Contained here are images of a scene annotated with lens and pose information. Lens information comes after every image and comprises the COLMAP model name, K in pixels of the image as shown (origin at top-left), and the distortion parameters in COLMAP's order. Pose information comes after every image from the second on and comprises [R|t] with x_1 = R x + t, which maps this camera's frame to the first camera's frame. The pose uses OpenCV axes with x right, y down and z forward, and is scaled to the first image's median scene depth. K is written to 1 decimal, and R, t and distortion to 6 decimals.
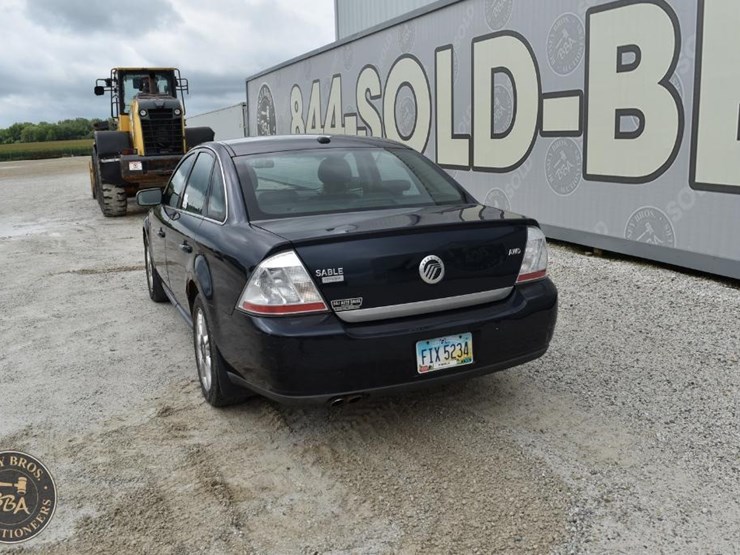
lens RADIAL K [[655.5, 0, 373.9], [0, 655.5, 275.0], [0, 0, 1]] dist [-0.097064, 0.023685]
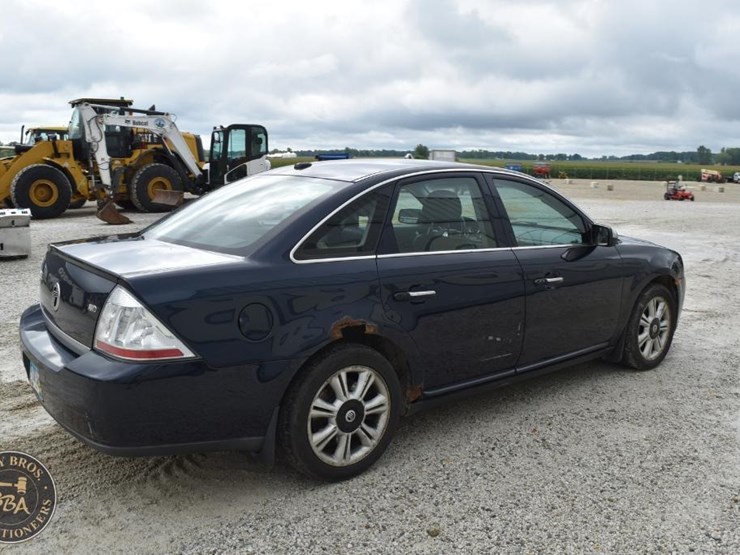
lens RADIAL K [[655.5, 0, 371.9], [0, 655.5, 272.4], [0, 0, 1]] dist [-0.097064, 0.023685]
pose [[0.230640, 0.188516, -0.954603, 0.924199], [-0.216670, 0.966372, 0.138490, -0.232822], [0.948609, 0.174893, 0.263729, 0.970743]]
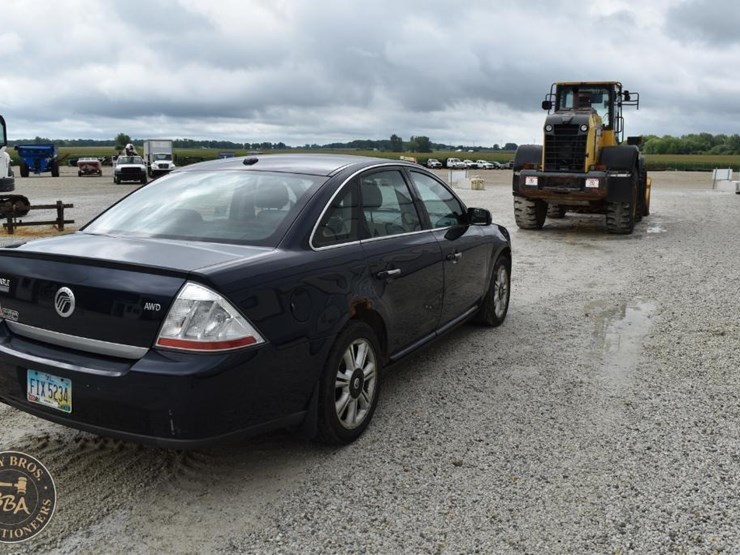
lens RADIAL K [[655.5, 0, 371.8], [0, 655.5, 275.3], [0, 0, 1]] dist [-0.097064, 0.023685]
pose [[0.621846, 0.175033, -0.763329, 0.865925], [-0.190806, 0.979193, 0.069091, -0.158600], [0.759540, 0.102684, 0.642304, 0.600047]]
